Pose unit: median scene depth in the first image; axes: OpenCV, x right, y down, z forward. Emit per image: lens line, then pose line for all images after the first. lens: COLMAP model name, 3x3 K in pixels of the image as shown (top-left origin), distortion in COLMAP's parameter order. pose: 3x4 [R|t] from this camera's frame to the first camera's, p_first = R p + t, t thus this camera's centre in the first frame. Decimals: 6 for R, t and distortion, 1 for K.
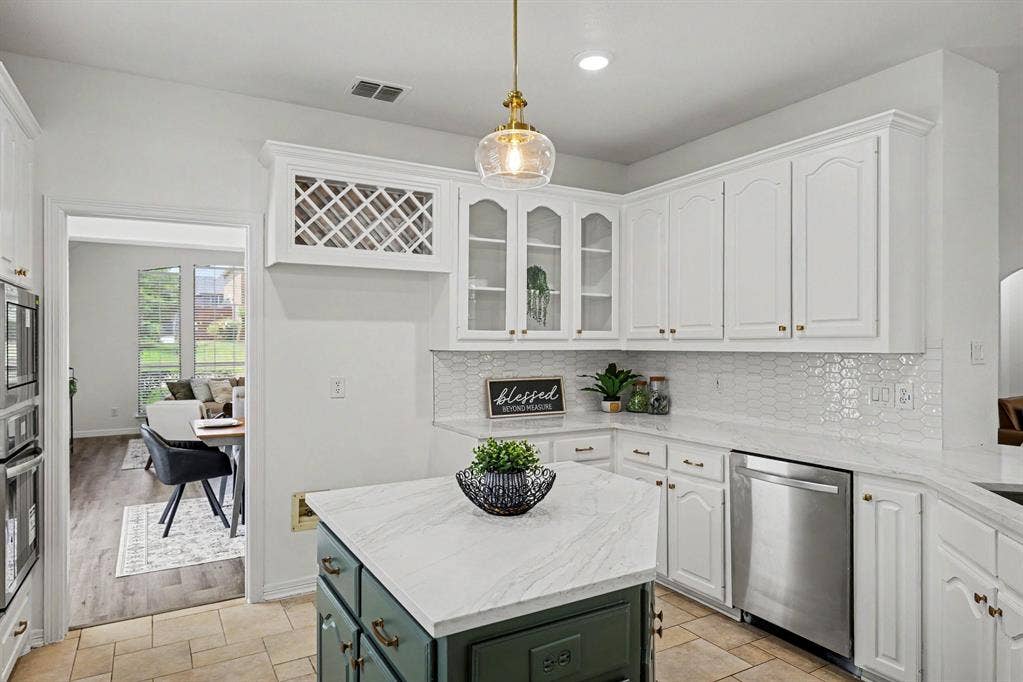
lens RADIAL K [[611.1, 0, 507.9], [0, 611.1, 343.2], [0, 0, 1]] dist [-0.001203, 0.002677]
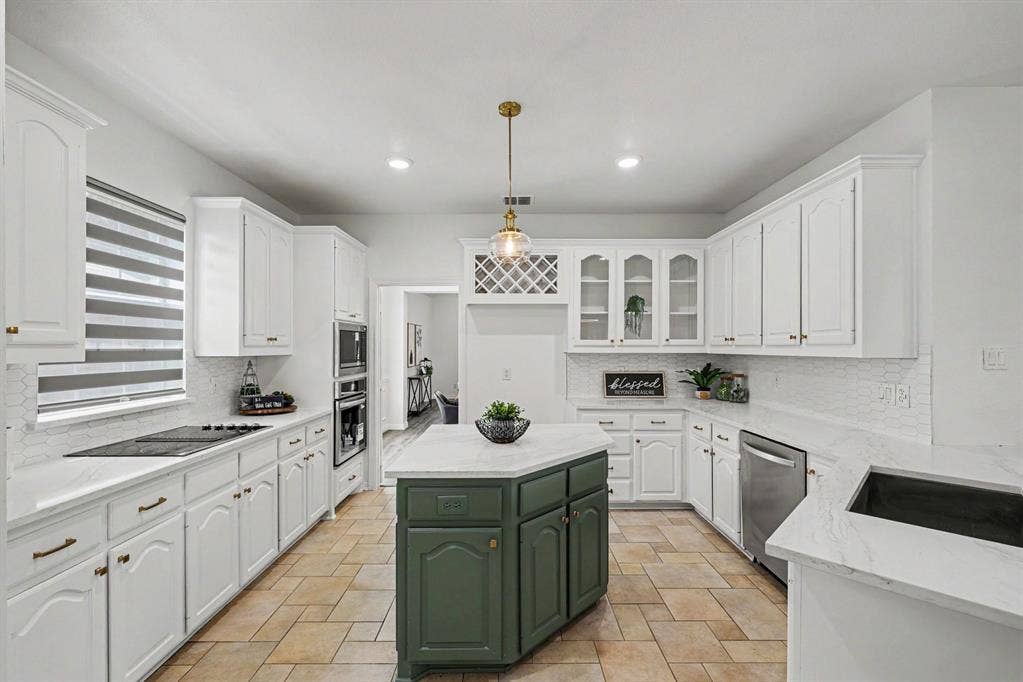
lens RADIAL K [[437.0, 0, 514.0], [0, 437.0, 344.1], [0, 0, 1]] dist [0.008442, 0.000931]
pose [[0.872574, -0.002196, -0.488477, 0.335236], [-0.000667, 0.999984, -0.005686, -0.003910], [0.488482, 0.005287, 0.872558, -0.063150]]
